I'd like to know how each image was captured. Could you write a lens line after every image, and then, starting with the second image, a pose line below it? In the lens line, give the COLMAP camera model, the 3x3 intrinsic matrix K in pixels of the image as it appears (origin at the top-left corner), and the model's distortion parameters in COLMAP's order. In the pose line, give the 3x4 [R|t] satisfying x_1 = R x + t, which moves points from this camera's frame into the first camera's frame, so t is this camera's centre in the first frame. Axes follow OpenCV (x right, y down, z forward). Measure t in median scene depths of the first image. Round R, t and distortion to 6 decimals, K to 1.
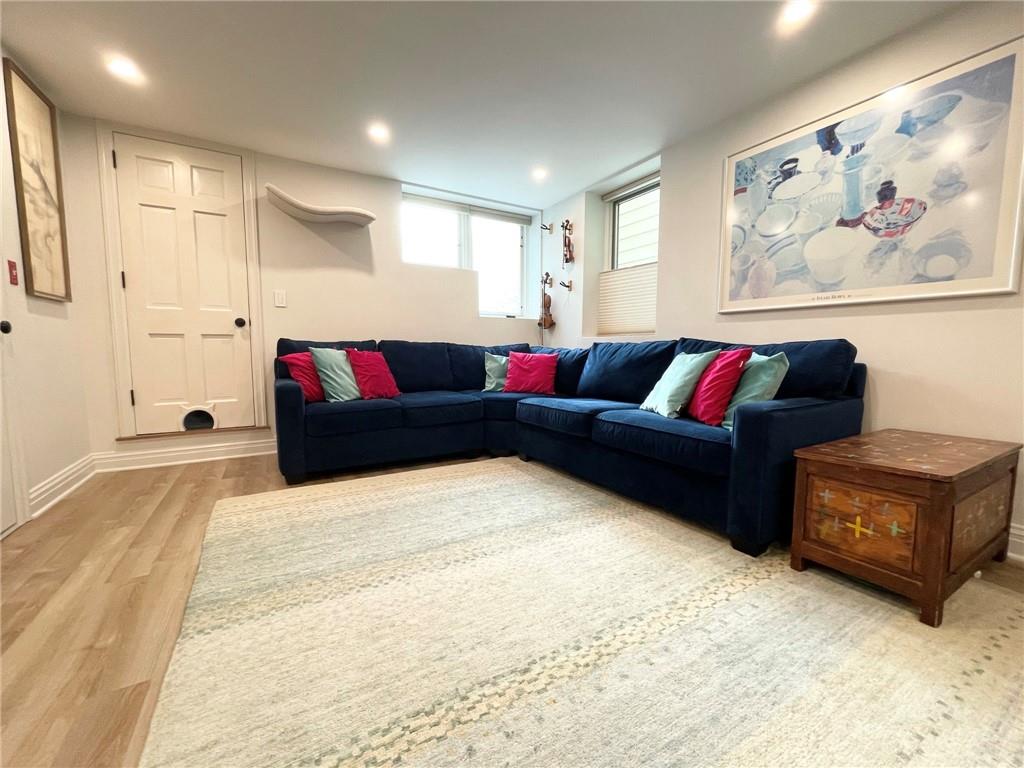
lens RADIAL K [[413.3, 0, 510.5], [0, 413.3, 383.7], [0, 0, 1]] dist [-0.002905, 0.000031]
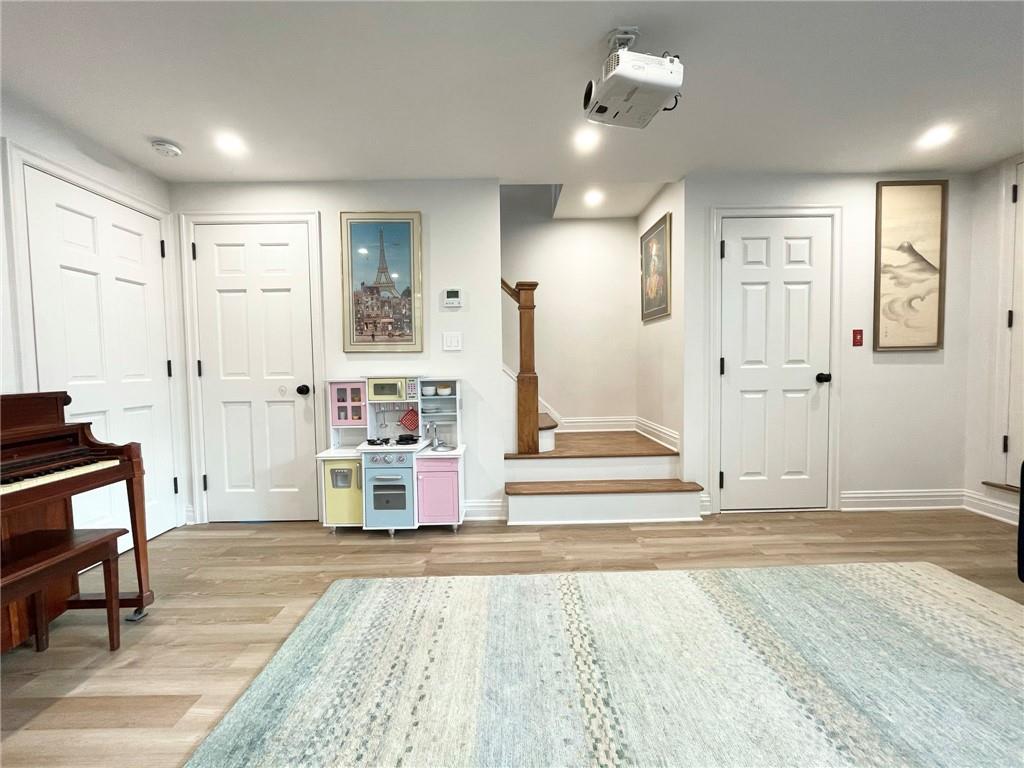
lens RADIAL K [[413.3, 0, 510.5], [0, 413.3, 383.7], [0, 0, 1]] dist [-0.002905, 0.000031]
pose [[-0.498708, 0.043088, -0.865699, 0.533867], [-0.060146, 0.994636, 0.084154, -0.136725], [0.864681, 0.094037, -0.493441, 0.581310]]
